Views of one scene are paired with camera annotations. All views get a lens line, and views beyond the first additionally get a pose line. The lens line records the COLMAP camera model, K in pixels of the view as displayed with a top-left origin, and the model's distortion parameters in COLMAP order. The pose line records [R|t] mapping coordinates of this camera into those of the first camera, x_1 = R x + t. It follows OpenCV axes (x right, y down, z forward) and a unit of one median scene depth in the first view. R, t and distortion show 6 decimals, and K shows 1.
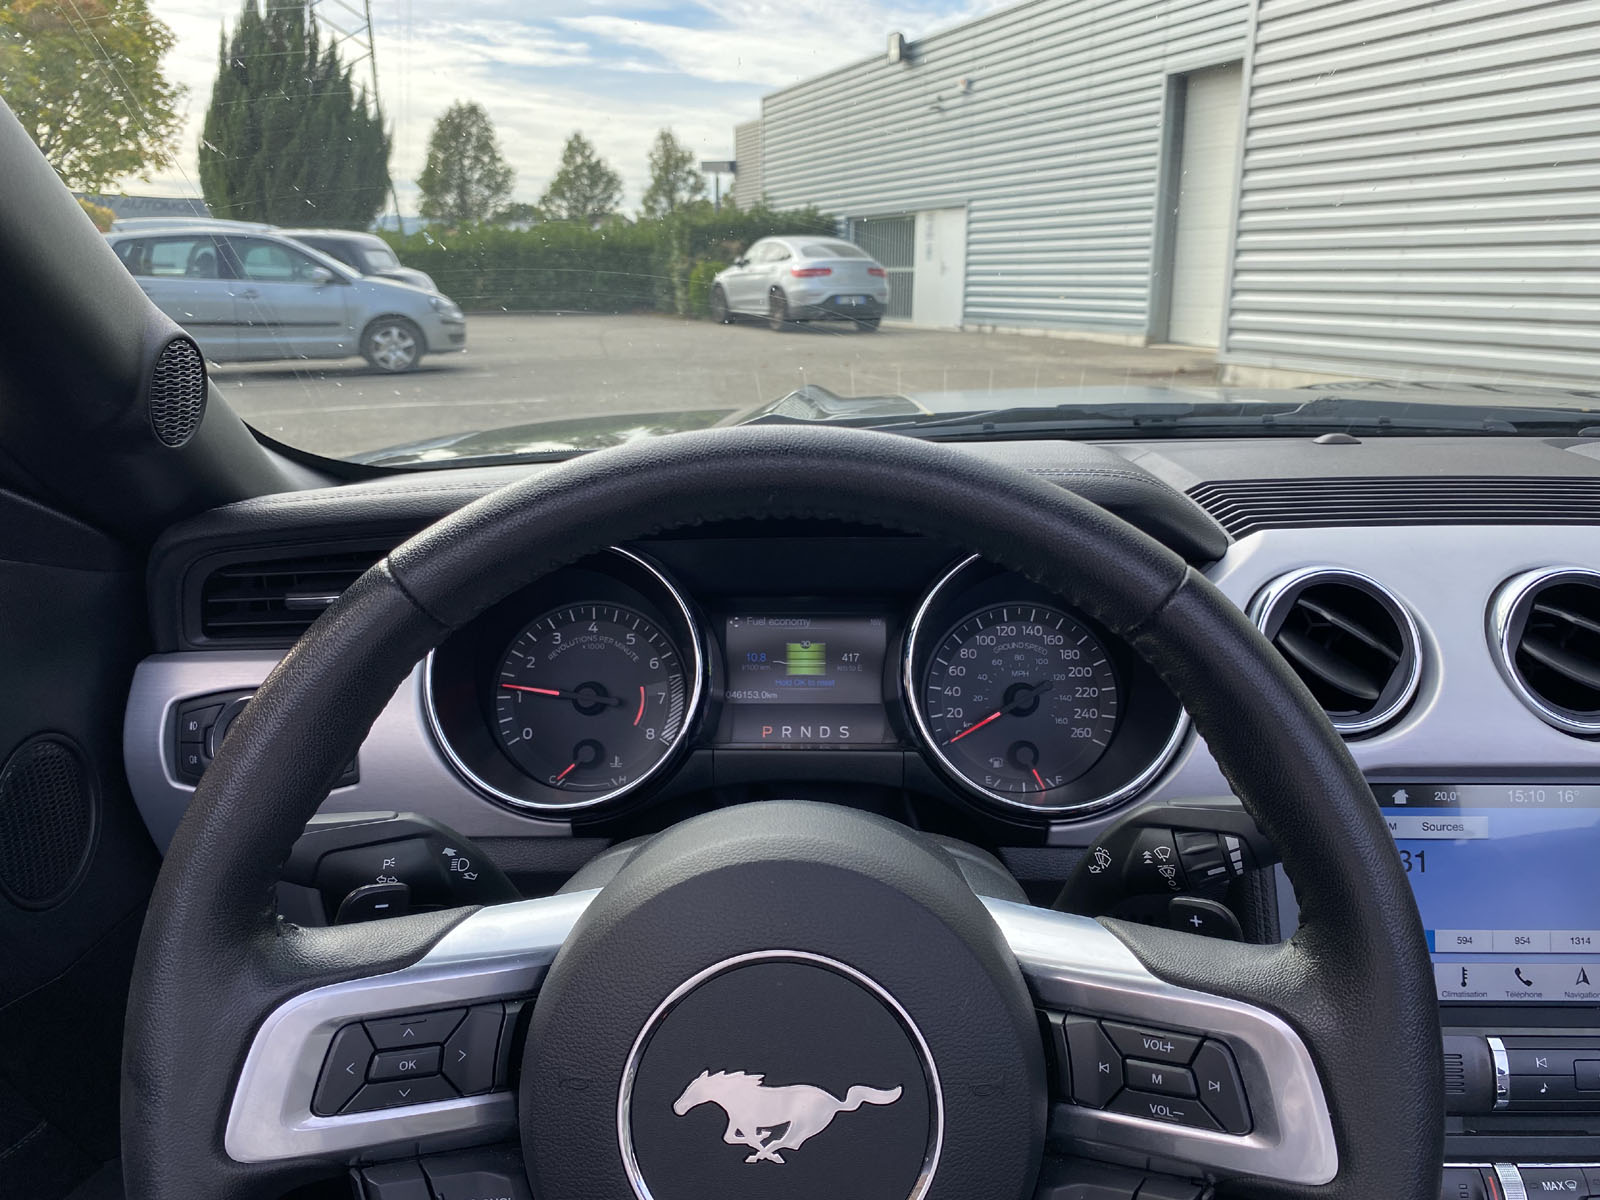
lens RADIAL K [[1290.6, 0, 775.8], [0, 1290.6, 570.1], [0, 0, 1]] dist [0.075060, -0.131911]
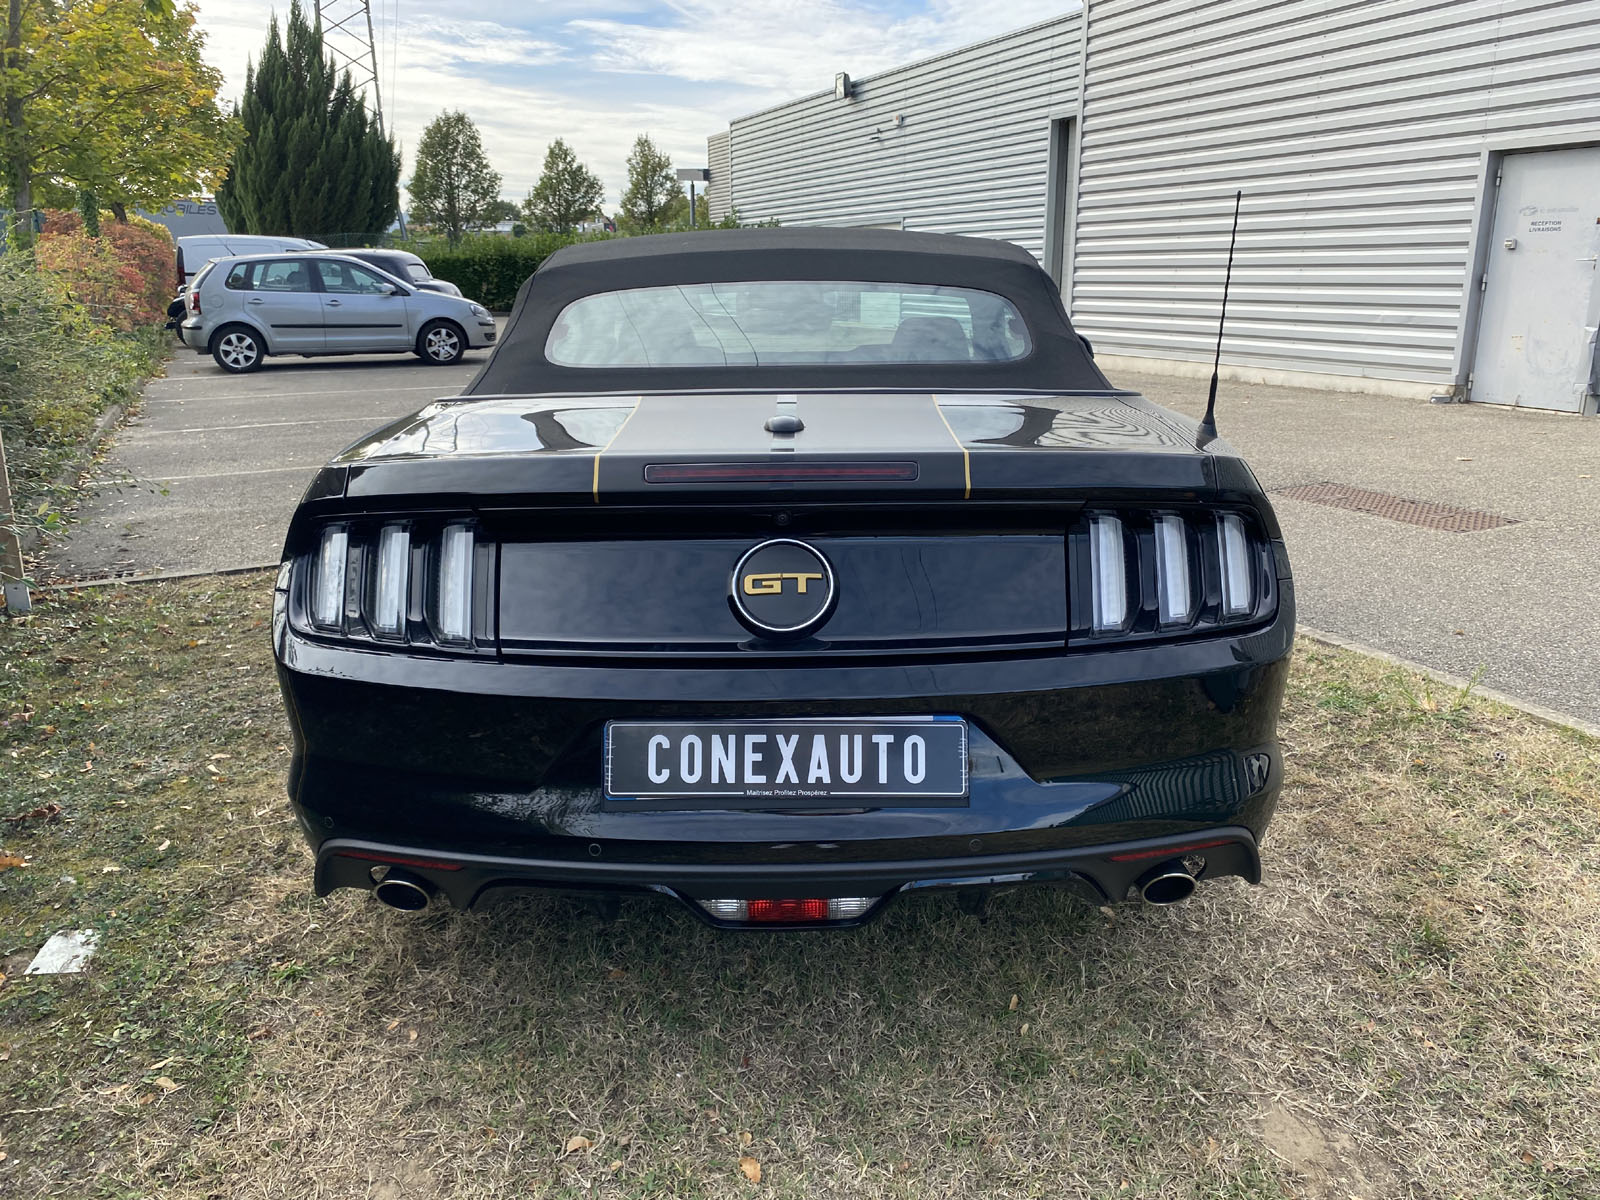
lens RADIAL K [[1318.0, 0, 799.9], [0, 1318.0, 565.0], [0, 0, 1]] dist [0.085023, -0.005459]
pose [[0.999426, -0.014618, 0.030554, 0.024353], [0.014728, 0.999886, -0.003376, 0.077679], [-0.030501, 0.003824, 0.999527, -0.442118]]
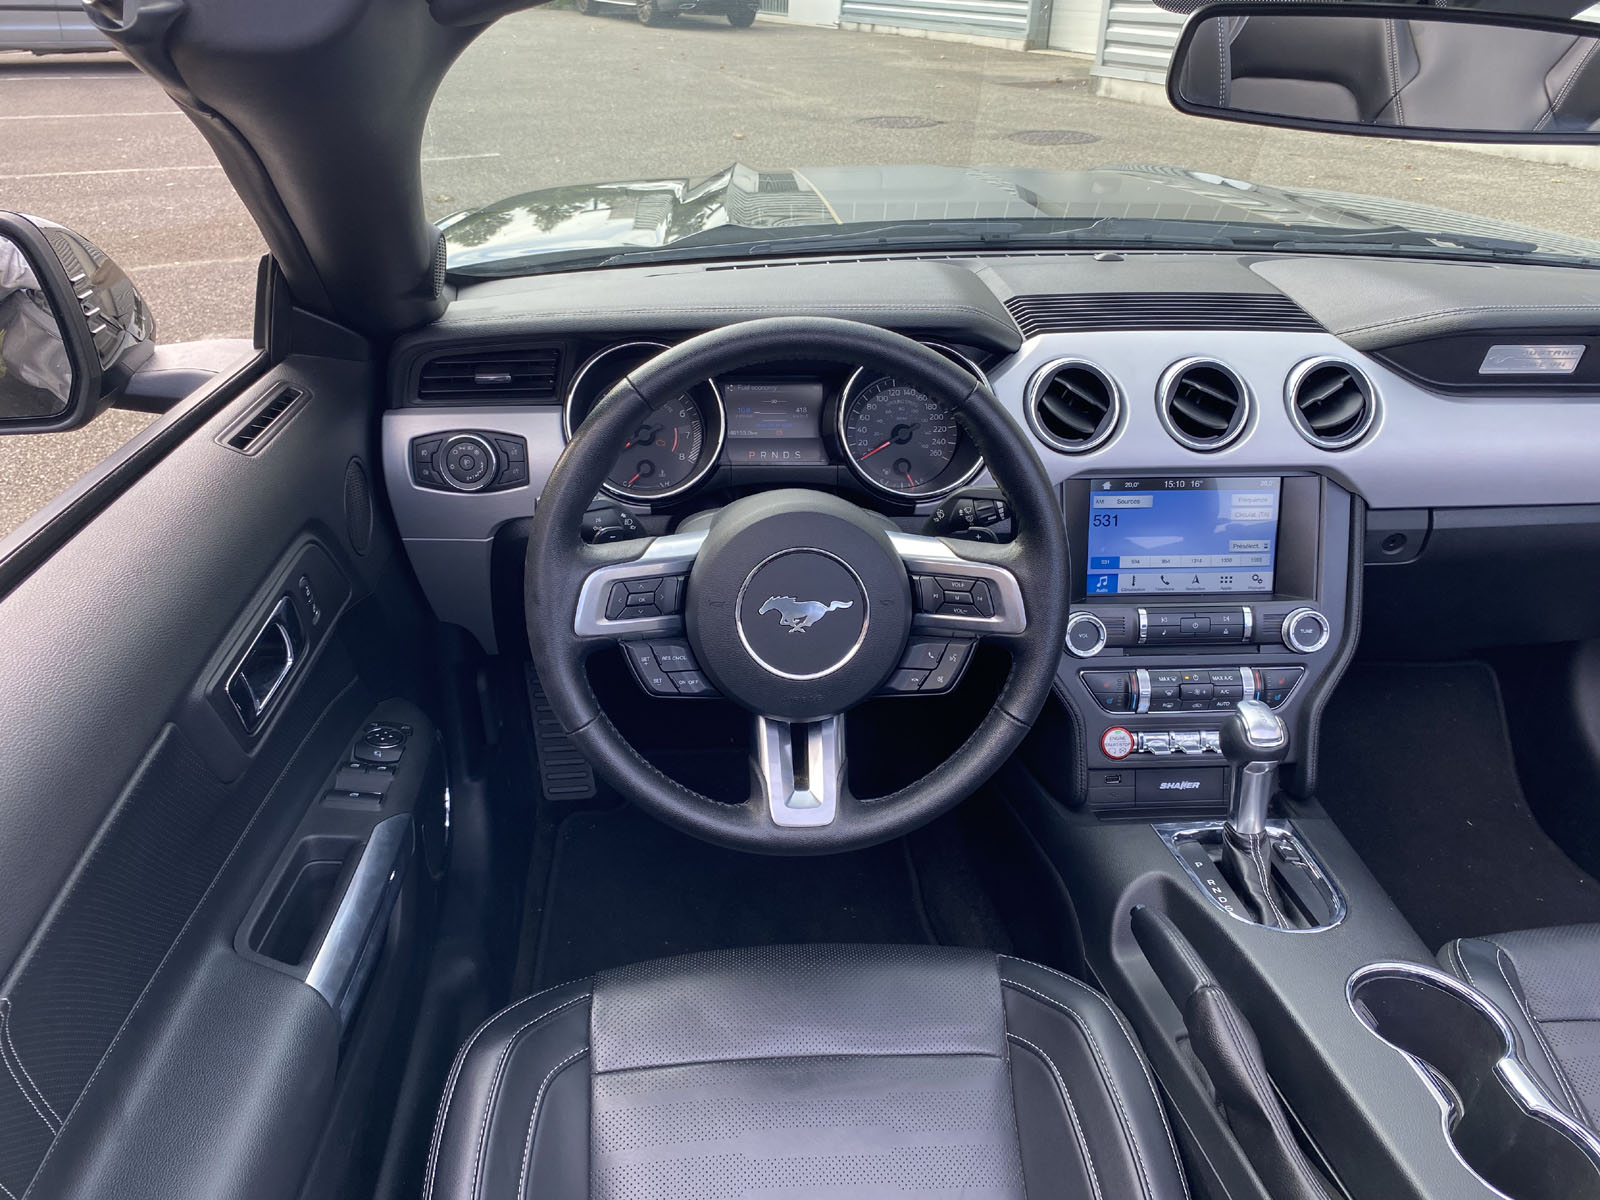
lens RADIAL K [[1318.0, 0, 799.9], [0, 1318.0, 565.0], [0, 0, 1]] dist [0.085023, -0.005459]
pose [[0.993046, -0.019590, 0.116082, -0.014334], [-0.005240, 0.977725, 0.209823, -0.009179], [-0.117607, -0.208972, 0.970824, -0.068196]]
